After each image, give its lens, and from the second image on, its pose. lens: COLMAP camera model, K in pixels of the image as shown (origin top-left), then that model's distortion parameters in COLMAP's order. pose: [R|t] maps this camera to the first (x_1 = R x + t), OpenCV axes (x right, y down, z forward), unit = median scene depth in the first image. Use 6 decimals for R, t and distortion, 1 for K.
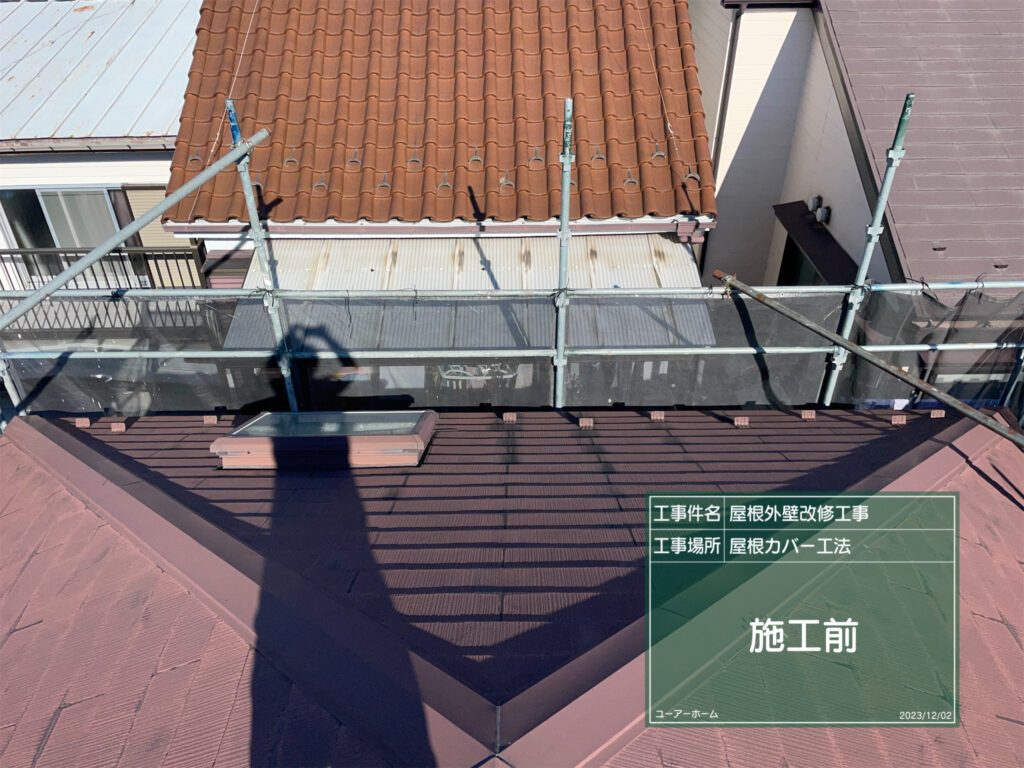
lens RADIAL K [[783.6, 0, 512.0], [0, 783.6, 384.0], [0, 0, 1]] dist [0.061367, -0.113089]
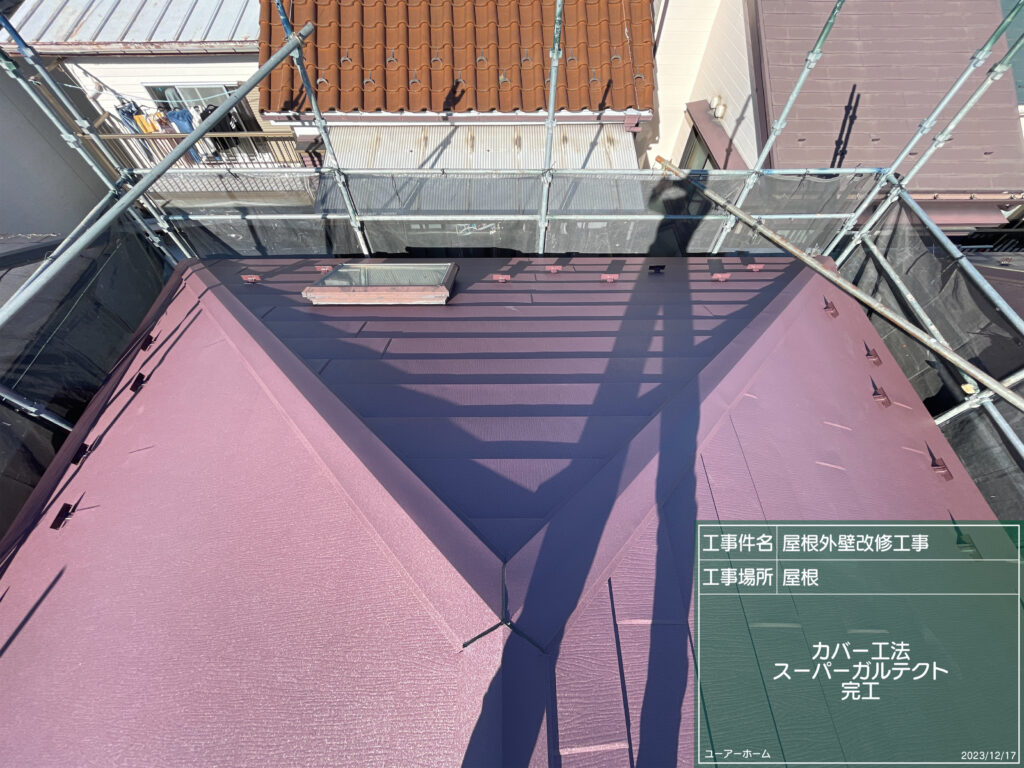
lens RADIAL K [[415.1, 0, 512.0], [0, 415.1, 384.0], [0, 0, 1]] dist [-0.010371, 0.000108]
pose [[0.999799, -0.001448, 0.019989, -0.009992], [-0.005989, 0.930230, 0.366929, -0.030933], [-0.019126, -0.366975, 0.930034, 0.156092]]
